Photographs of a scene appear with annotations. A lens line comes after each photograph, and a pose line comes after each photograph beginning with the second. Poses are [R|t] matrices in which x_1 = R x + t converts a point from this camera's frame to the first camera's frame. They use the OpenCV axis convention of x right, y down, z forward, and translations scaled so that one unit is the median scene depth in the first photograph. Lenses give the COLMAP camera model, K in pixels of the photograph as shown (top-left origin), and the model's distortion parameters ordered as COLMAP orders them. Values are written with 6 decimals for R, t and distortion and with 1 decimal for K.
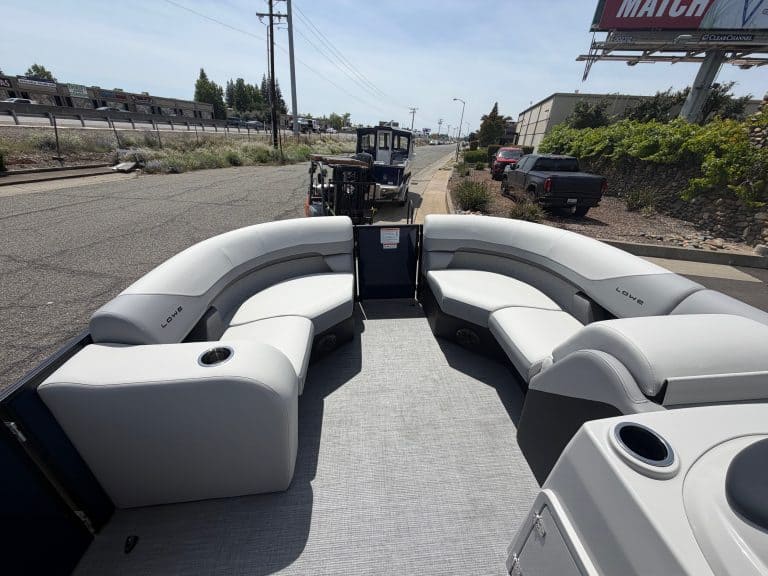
lens RADIAL K [[302.5, 0, 381.2], [0, 302.5, 285.3], [0, 0, 1]] dist [-0.000312, -0.000047]
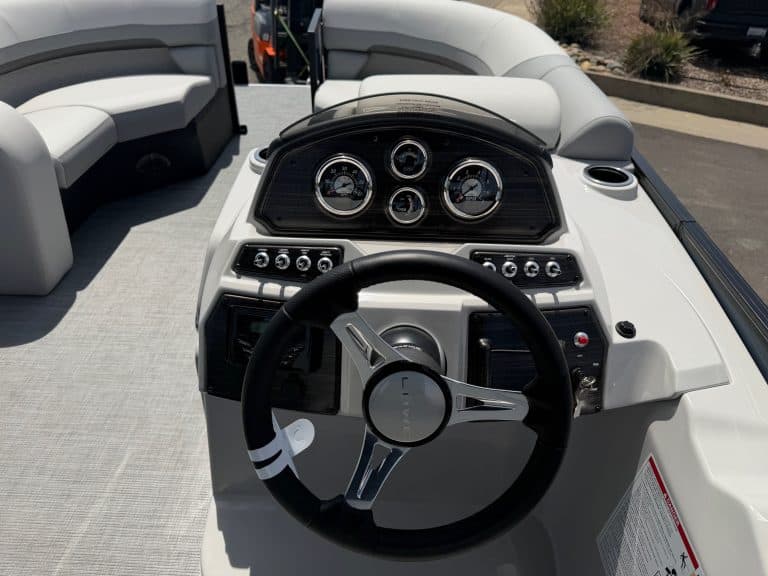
lens RADIAL K [[540.6, 0, 384.1], [0, 540.6, 281.5], [0, 0, 1]] dist [0.046922, -0.062090]
pose [[0.993915, 0.081545, -0.074052, 0.465633], [-0.068940, 0.984839, 0.159184, 0.212988], [0.085910, -0.153110, 0.984468, -0.257885]]
